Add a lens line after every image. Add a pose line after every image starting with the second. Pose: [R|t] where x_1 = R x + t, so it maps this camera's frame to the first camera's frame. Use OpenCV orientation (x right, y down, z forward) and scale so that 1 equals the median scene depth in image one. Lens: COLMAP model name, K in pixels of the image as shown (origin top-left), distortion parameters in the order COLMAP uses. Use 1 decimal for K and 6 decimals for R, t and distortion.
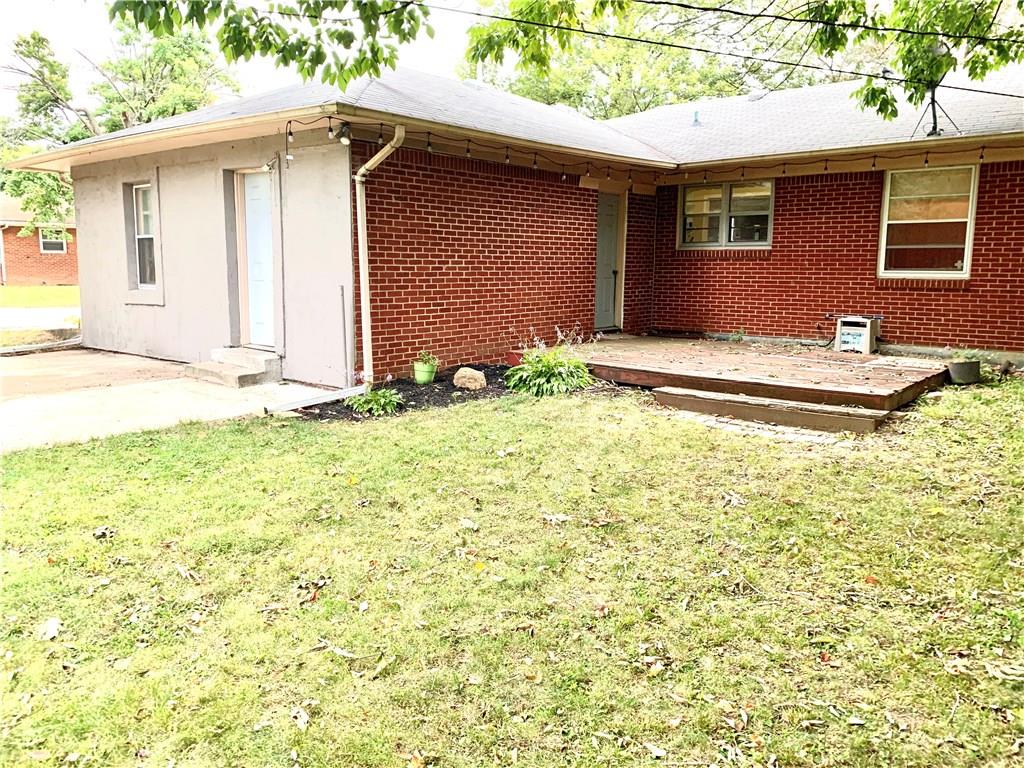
lens RADIAL K [[788.7, 0, 511.2], [0, 788.7, 366.1], [0, 0, 1]] dist [0.003026, 0.000147]
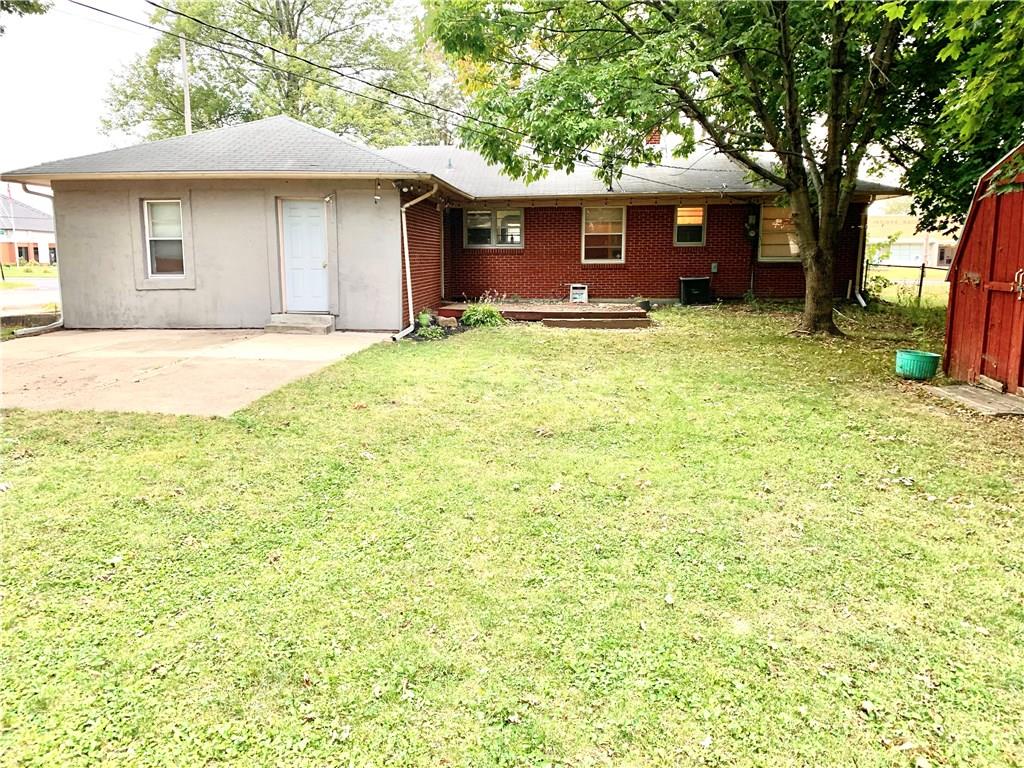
lens RADIAL K [[780.2, 0, 512.0], [0, 780.2, 384.0], [0, 0, 1]] dist [0.042465, -0.000475]
pose [[0.816525, -0.100034, 0.568578, -0.807442], [0.083565, 0.994981, 0.055048, 0.060904], [-0.571230, 0.002566, 0.820786, -0.463585]]
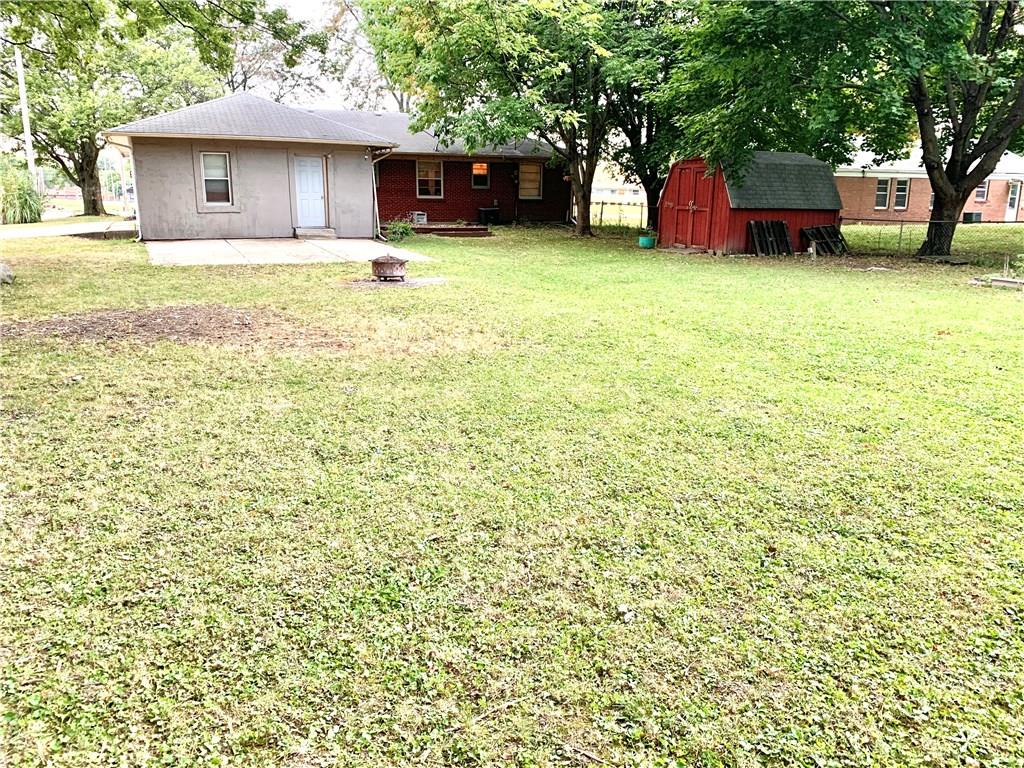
lens RADIAL K [[780.2, 0, 512.0], [0, 780.2, 384.0], [0, 0, 1]] dist [0.042465, -0.000475]
pose [[0.439941, -0.211711, 0.872714, -2.135914], [0.116421, 0.977058, 0.178336, 0.085059], [-0.890448, 0.023145, 0.454496, -0.625955]]
